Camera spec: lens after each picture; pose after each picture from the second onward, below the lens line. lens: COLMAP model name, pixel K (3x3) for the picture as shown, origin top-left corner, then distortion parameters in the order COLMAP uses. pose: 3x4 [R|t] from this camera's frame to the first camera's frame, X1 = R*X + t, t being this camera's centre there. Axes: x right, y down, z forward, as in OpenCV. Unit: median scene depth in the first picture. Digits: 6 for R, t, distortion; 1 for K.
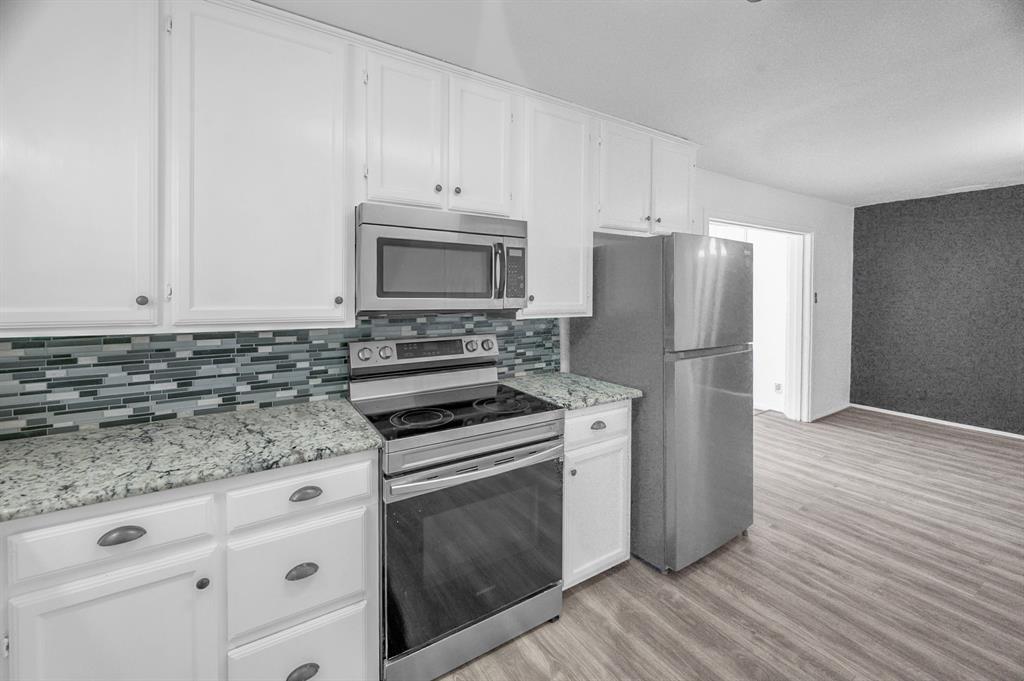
lens RADIAL K [[428.4, 0, 510.7], [0, 428.4, 297.5], [0, 0, 1]] dist [0.000192, 0.000155]
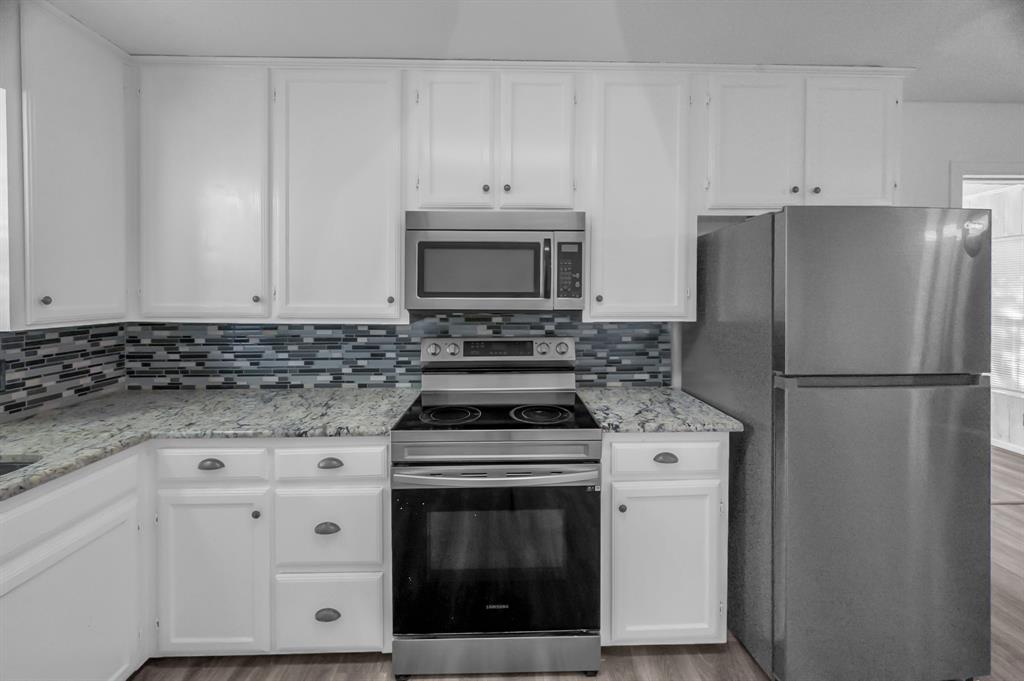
lens RADIAL K [[424.3, 0, 509.2], [0, 424.3, 295.9], [0, 0, 1]] dist [0.000773, -0.000035]
pose [[0.854779, 0.000470, -0.518992, 0.398116], [-0.002456, 0.999992, -0.003140, -0.000669], [0.518986, 0.003958, 0.854773, 0.184419]]
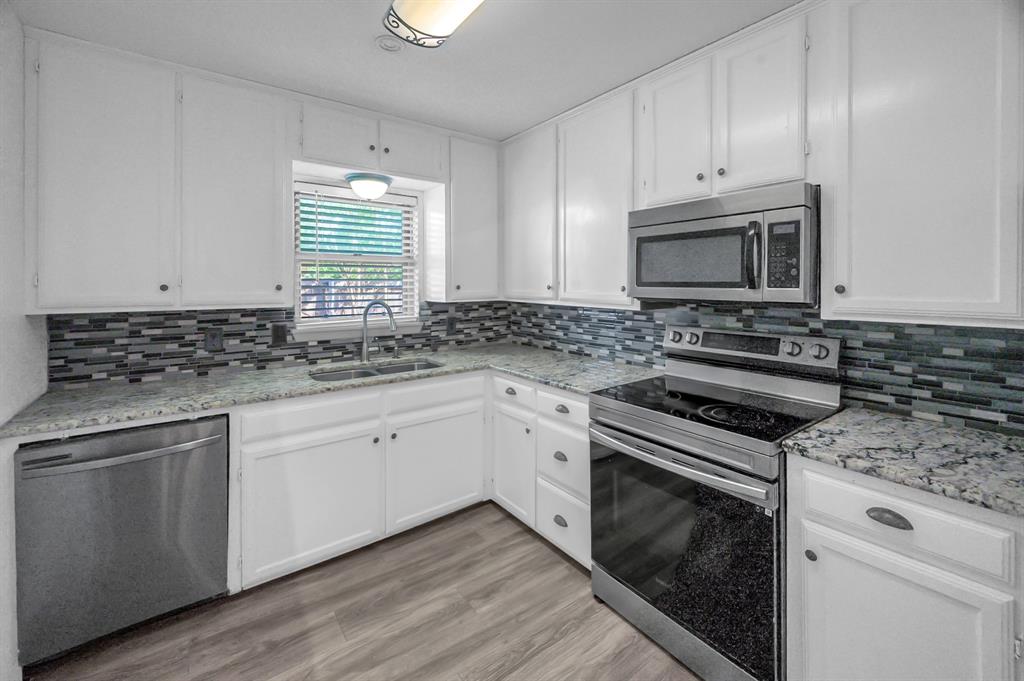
lens RADIAL K [[428.1, 0, 510.6], [0, 428.1, 278.8], [0, 0, 1]] dist [-0.000374, -0.000046]
pose [[0.061687, -0.014221, -0.997994, 0.801971], [-0.007375, 0.999865, -0.014703, -0.001431], [0.998068, 0.008267, 0.061574, 0.511170]]
